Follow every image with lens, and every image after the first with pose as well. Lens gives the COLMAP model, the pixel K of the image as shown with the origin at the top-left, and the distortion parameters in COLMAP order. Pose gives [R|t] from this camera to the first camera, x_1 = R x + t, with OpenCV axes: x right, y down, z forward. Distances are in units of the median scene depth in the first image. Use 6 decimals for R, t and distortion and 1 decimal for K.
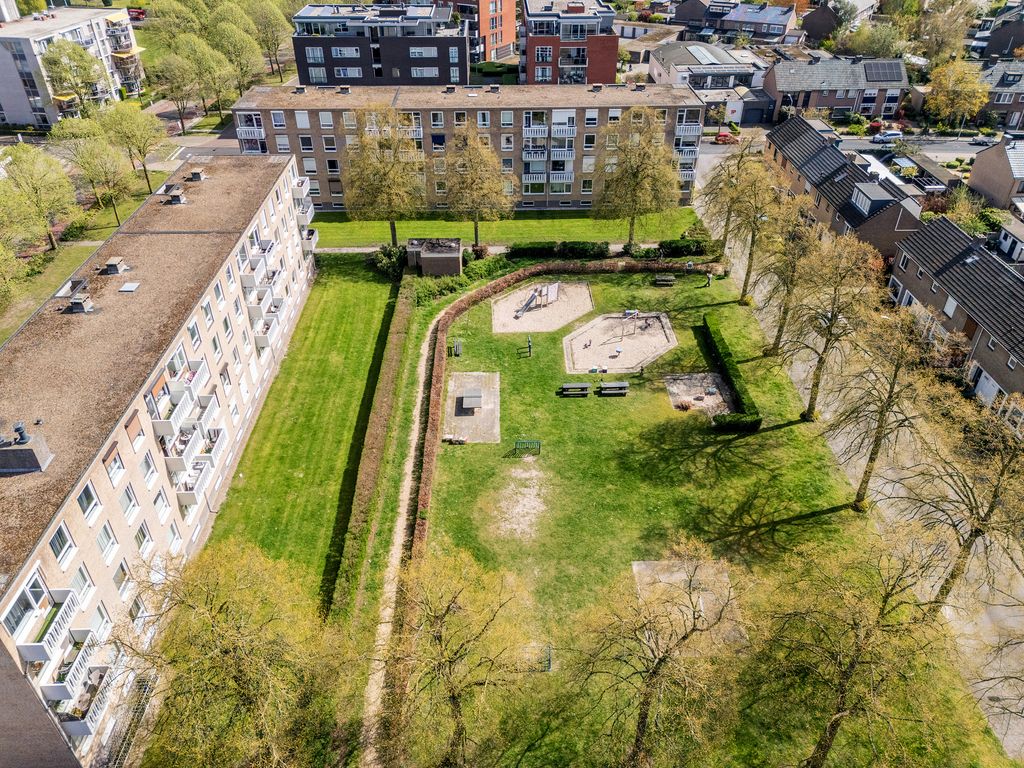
lens RADIAL K [[760.1, 0, 512.0], [0, 760.1, 384.0], [0, 0, 1]] dist [0.044946, -0.029474]
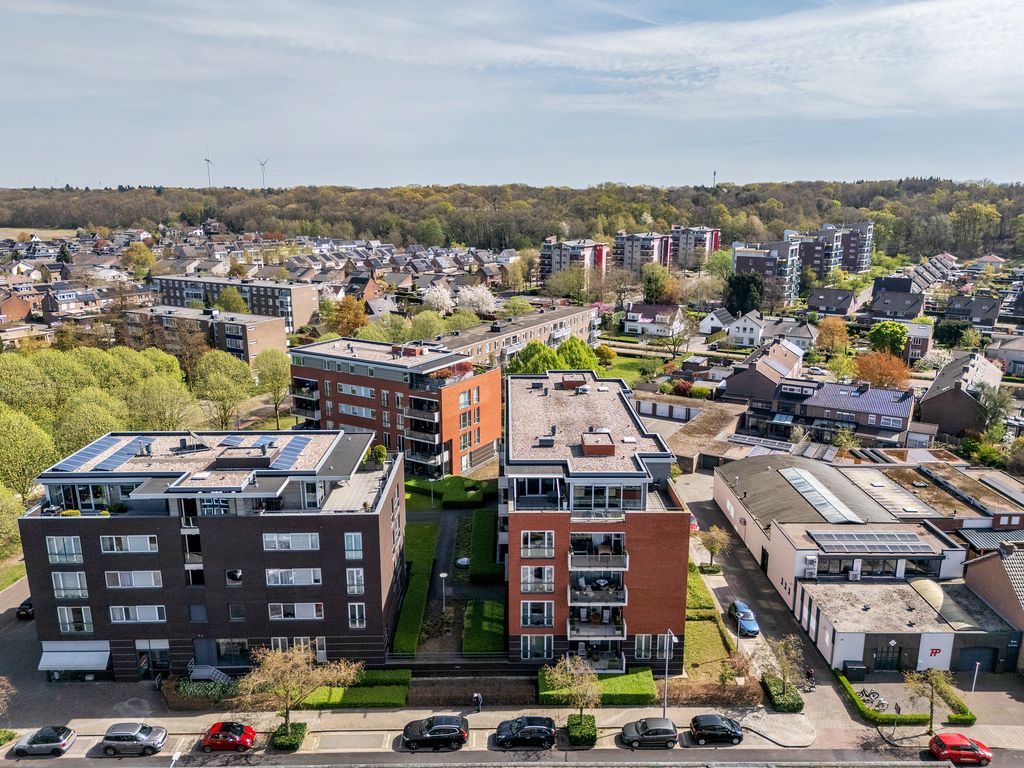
lens RADIAL K [[760.1, 0, 512.0], [0, 760.1, 384.0], [0, 0, 1]] dist [0.044946, -0.029474]
pose [[0.999917, 0.001793, -0.012791, 0.029348], [-0.006276, 0.932989, -0.359849, -0.327446], [0.011289, 0.359899, 0.932923, 0.473940]]
